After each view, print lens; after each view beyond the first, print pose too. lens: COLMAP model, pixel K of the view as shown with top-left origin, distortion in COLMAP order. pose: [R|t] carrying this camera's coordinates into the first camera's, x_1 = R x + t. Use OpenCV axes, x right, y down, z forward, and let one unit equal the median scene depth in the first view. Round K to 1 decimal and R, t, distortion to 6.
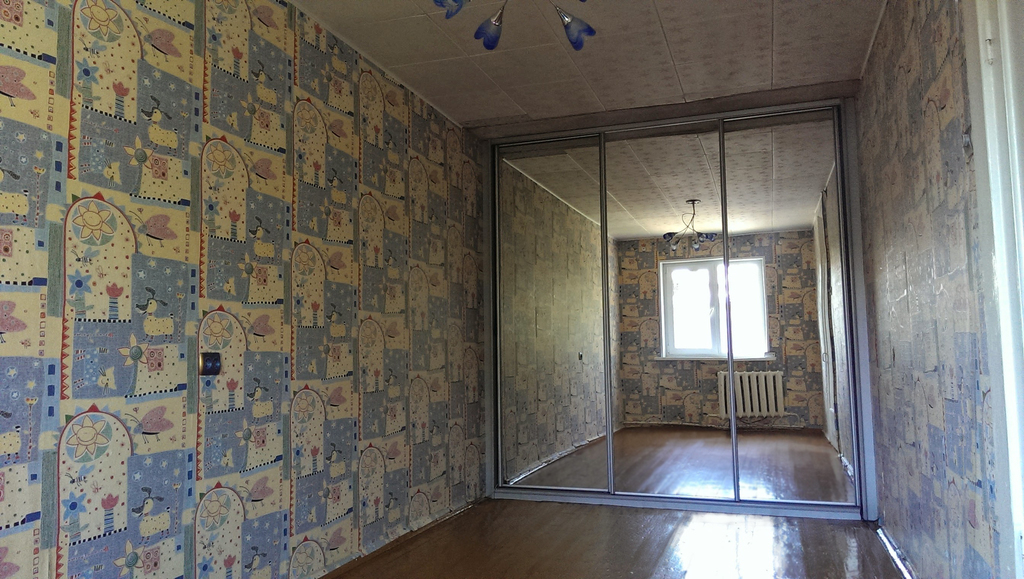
lens RADIAL K [[728.9, 0, 515.8], [0, 728.9, 288.5], [0, 0, 1]] dist [0.034878, -0.024130]
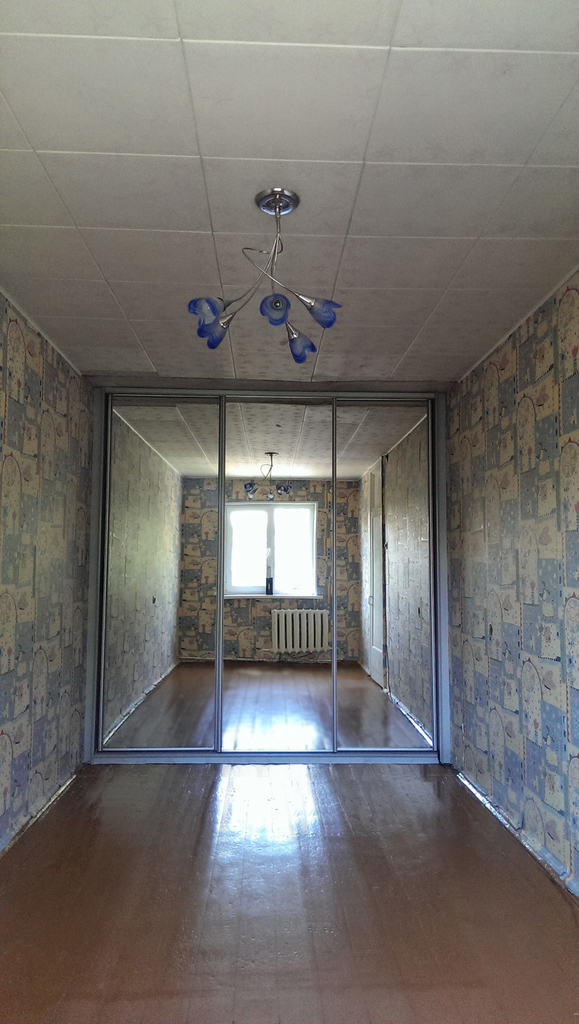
lens RADIAL K [[728.9, 0, 293.3], [0, 728.9, 505.5], [0, 0, 1]] dist [0.034878, -0.024130]
pose [[0.931908, 0.050293, 0.359190, -0.113615], [-0.052277, 0.998624, -0.004195, -0.046843], [-0.358907, -0.014868, 0.933255, 0.010524]]
